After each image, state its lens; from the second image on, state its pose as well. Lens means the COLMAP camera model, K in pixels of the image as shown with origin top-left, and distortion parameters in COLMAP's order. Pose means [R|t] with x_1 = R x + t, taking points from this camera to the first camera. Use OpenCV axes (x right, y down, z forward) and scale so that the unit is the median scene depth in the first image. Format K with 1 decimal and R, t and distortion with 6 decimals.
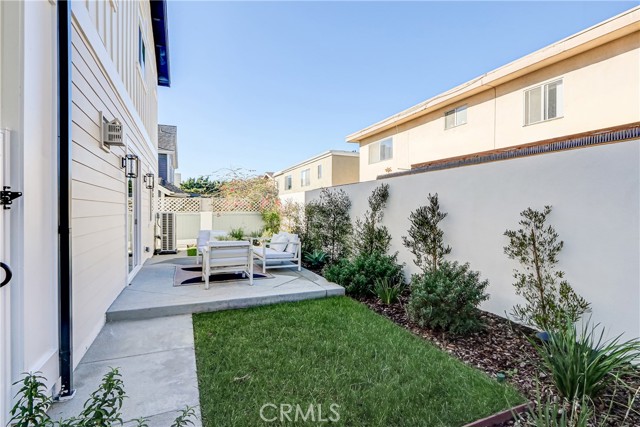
lens RADIAL K [[300.0, 0, 322.2], [0, 300.0, 211.3], [0, 0, 1]] dist [0.002502, 0.000379]
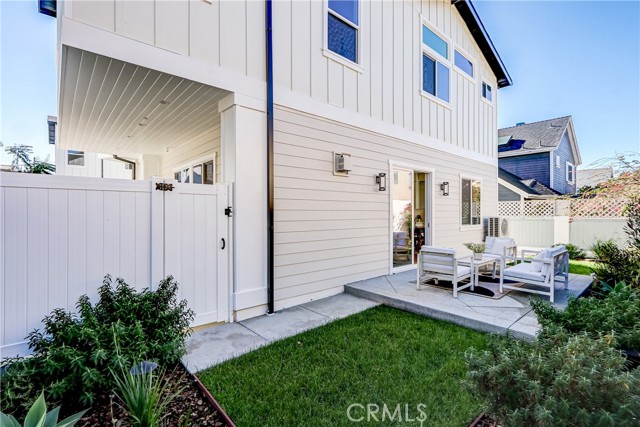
lens RADIAL K [[300.0, 0, 322.2], [0, 300.0, 211.3], [0, 0, 1]] dist [0.002502, 0.000379]
pose [[0.324706, -0.011594, -0.945744, 0.510891], [0.001346, 0.999930, -0.011796, -0.007353], [0.945814, 0.002557, 0.324698, 0.329009]]
